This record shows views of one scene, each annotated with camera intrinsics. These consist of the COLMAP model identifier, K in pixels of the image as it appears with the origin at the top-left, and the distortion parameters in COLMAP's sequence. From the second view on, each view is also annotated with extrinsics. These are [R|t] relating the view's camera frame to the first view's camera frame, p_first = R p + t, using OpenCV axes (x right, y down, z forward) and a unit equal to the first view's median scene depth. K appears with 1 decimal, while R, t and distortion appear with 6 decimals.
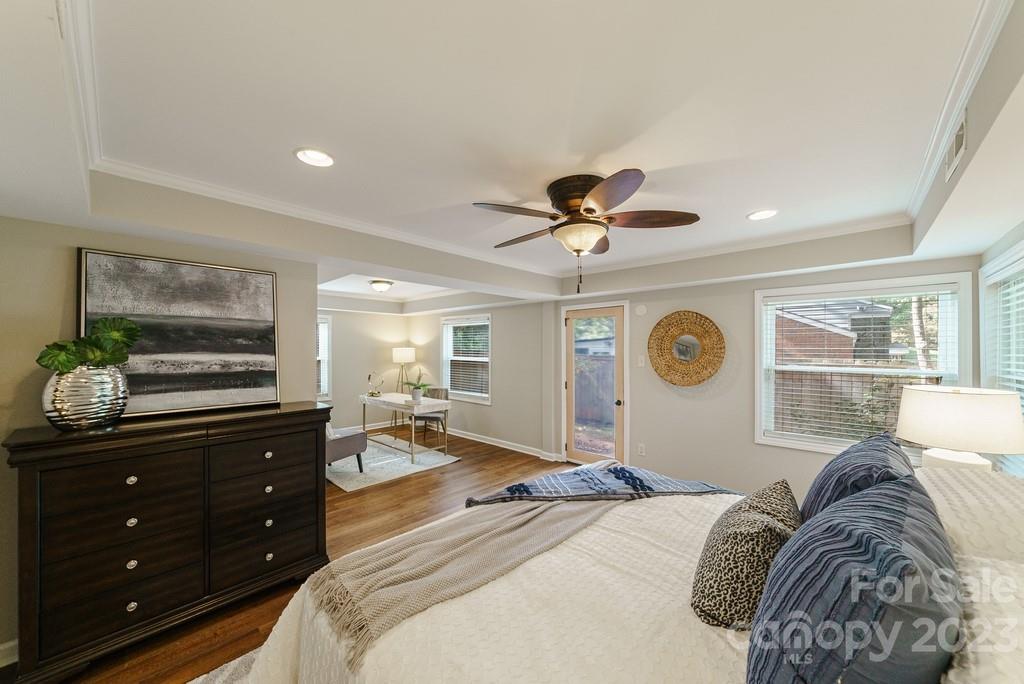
lens RADIAL K [[383.8, 0, 513.1], [0, 383.8, 350.8], [0, 0, 1]] dist [-0.001192, -0.000349]
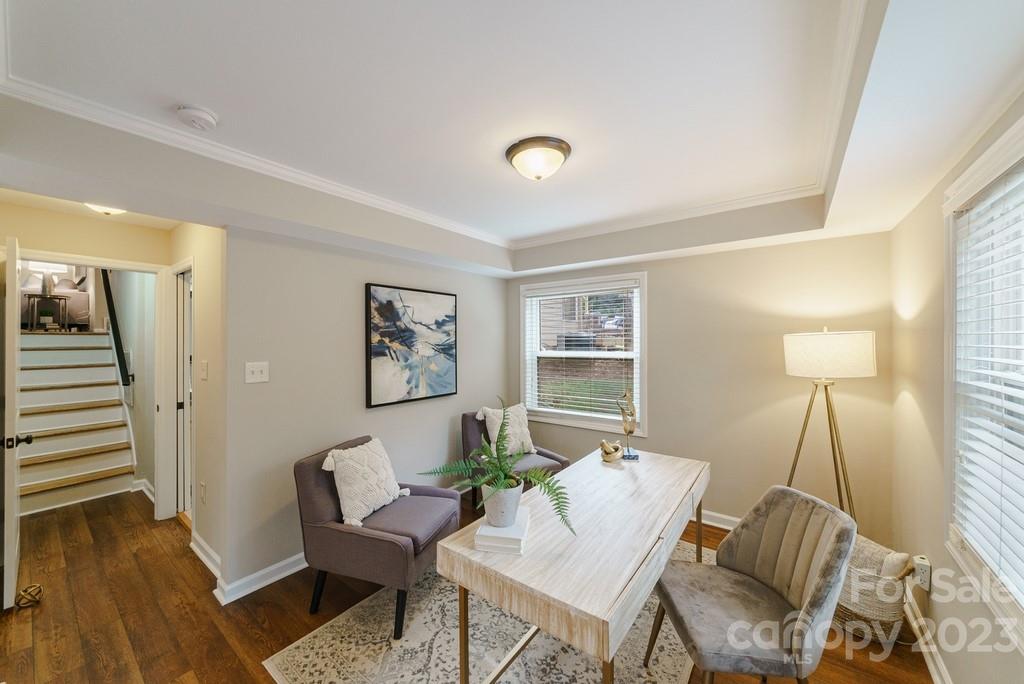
lens RADIAL K [[383.8, 0, 506.3], [0, 383.8, 335.4], [0, 0, 1]] dist [-0.001192, -0.000349]
pose [[0.058560, -0.007707, -0.998254, 0.076368], [-0.002237, 0.999967, -0.007851, -0.006368], [0.998281, 0.002693, 0.058541, 2.060755]]
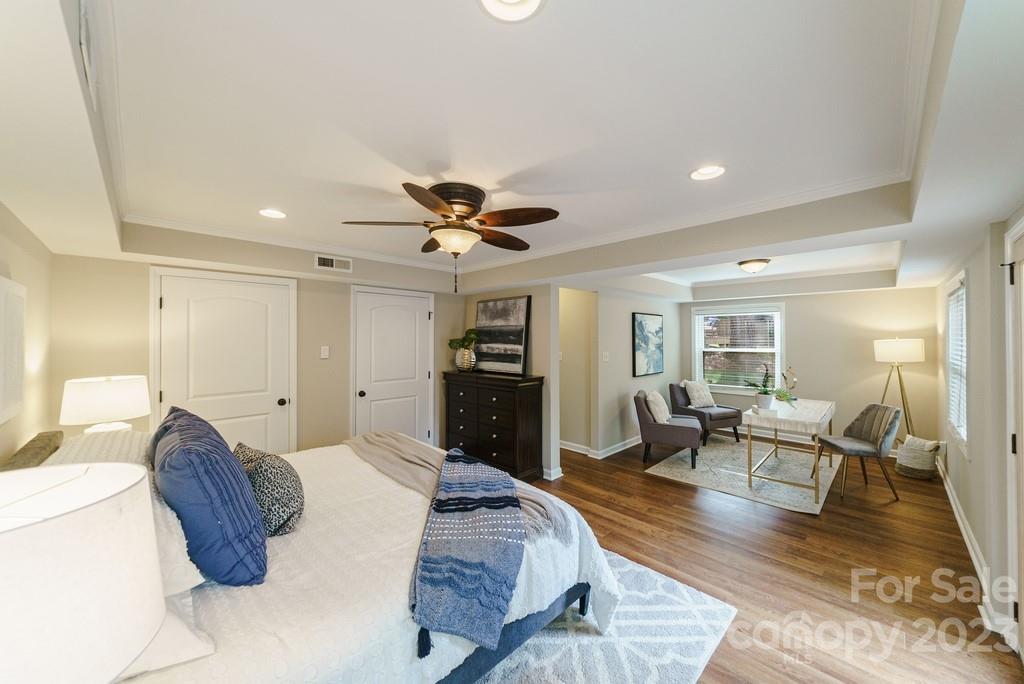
lens RADIAL K [[383.8, 0, 509.5], [0, 383.8, 334.2], [0, 0, 1]] dist [-0.001192, -0.000349]
pose [[-0.063862, -0.004280, -0.997950, 1.156799], [-0.002011, 0.999989, -0.004160, -0.034487], [0.997957, 0.001741, -0.063870, 1.142366]]
